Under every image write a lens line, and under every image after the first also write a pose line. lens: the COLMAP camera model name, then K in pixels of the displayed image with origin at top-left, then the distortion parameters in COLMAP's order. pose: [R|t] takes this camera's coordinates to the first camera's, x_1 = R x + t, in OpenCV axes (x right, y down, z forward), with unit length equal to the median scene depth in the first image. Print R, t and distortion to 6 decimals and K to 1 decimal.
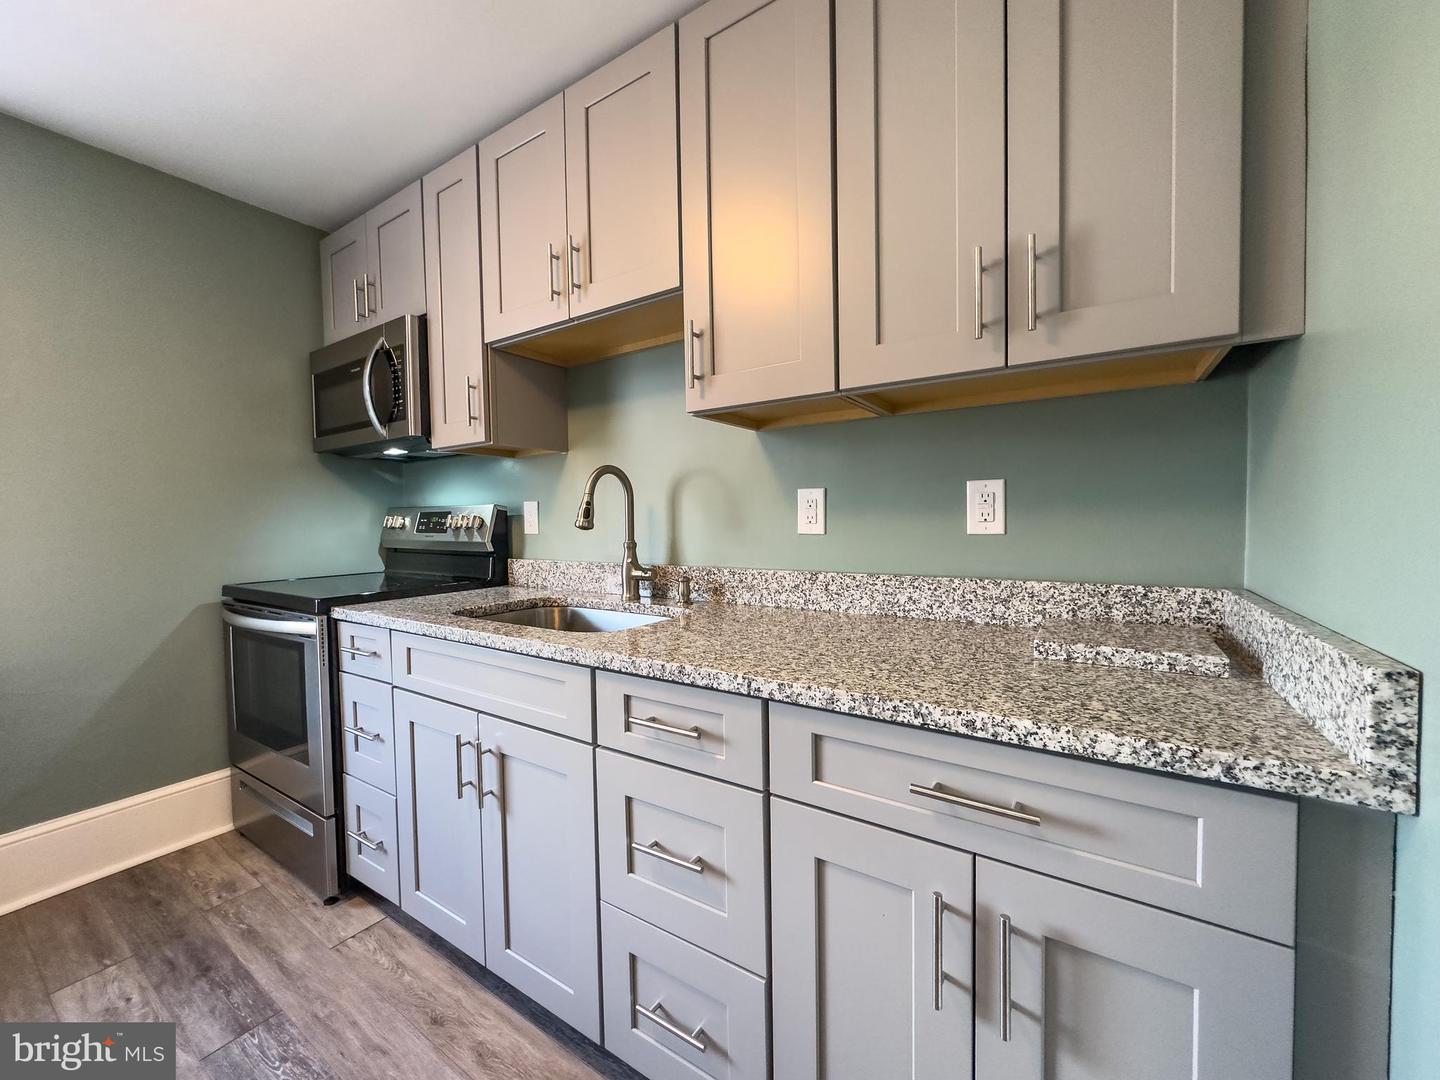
lens RADIAL K [[574.2, 0, 718.5], [0, 574.2, 539.4], [0, 0, 1]] dist [-0.002756, 0.000474]
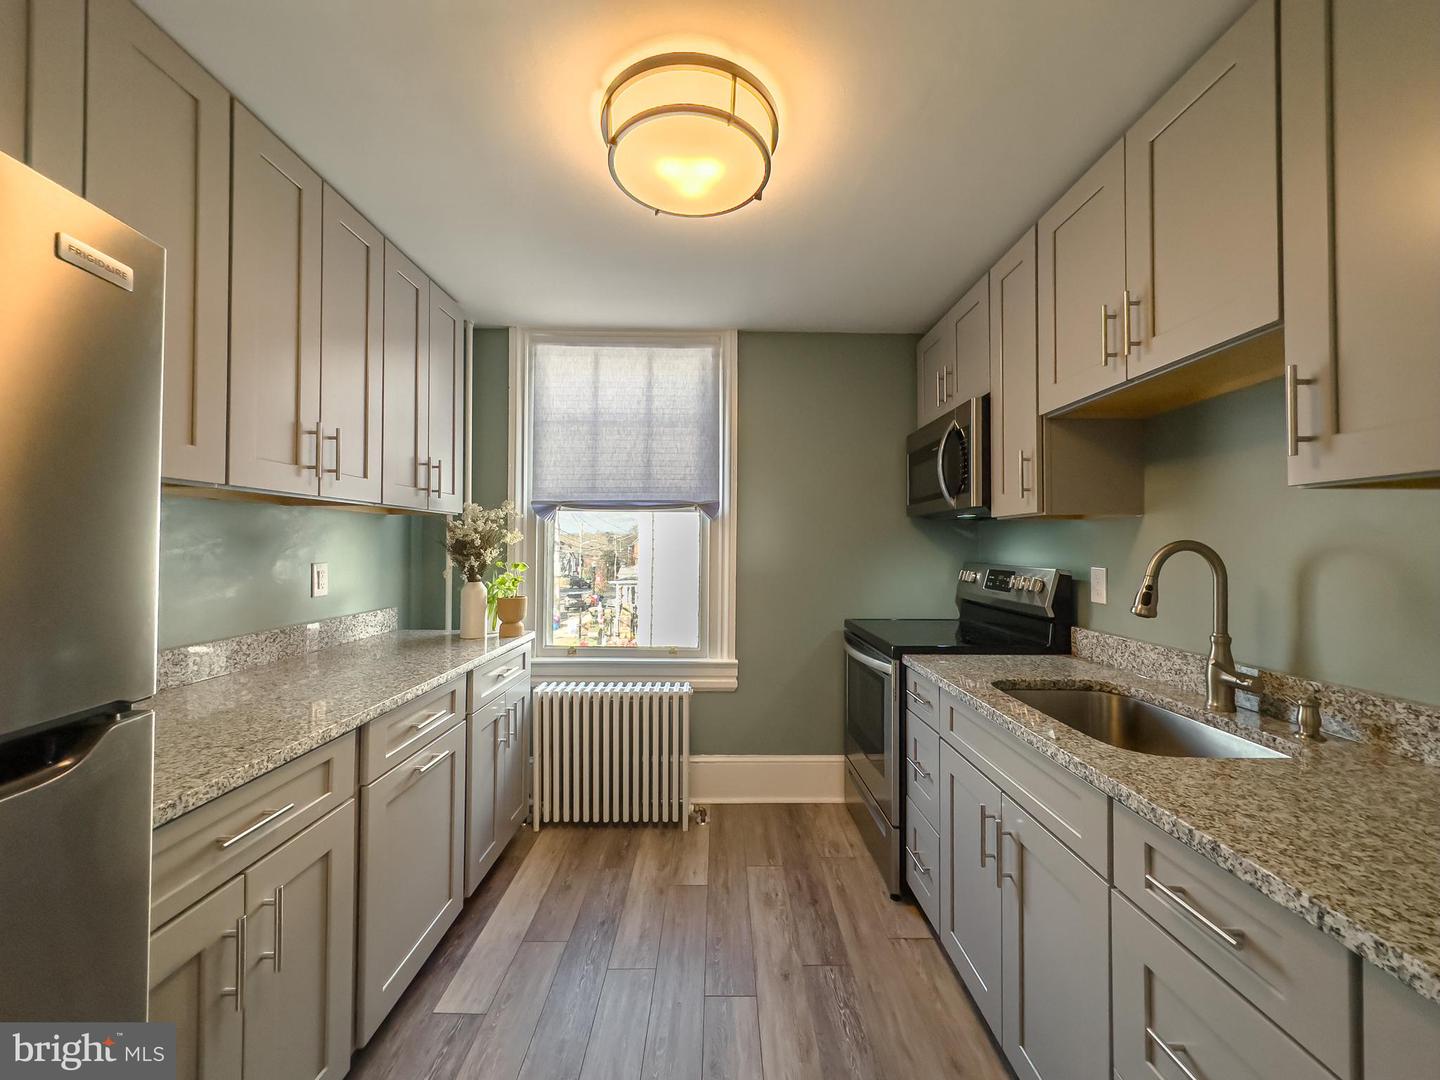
lens RADIAL K [[574.2, 0, 720.9], [0, 574.2, 540.1], [0, 0, 1]] dist [-0.002756, 0.000474]
pose [[0.556391, 0.009512, -0.830866, 0.118790], [-0.042804, 0.998935, -0.017228, -0.085841], [0.829817, 0.045150, 0.556206, -0.006333]]
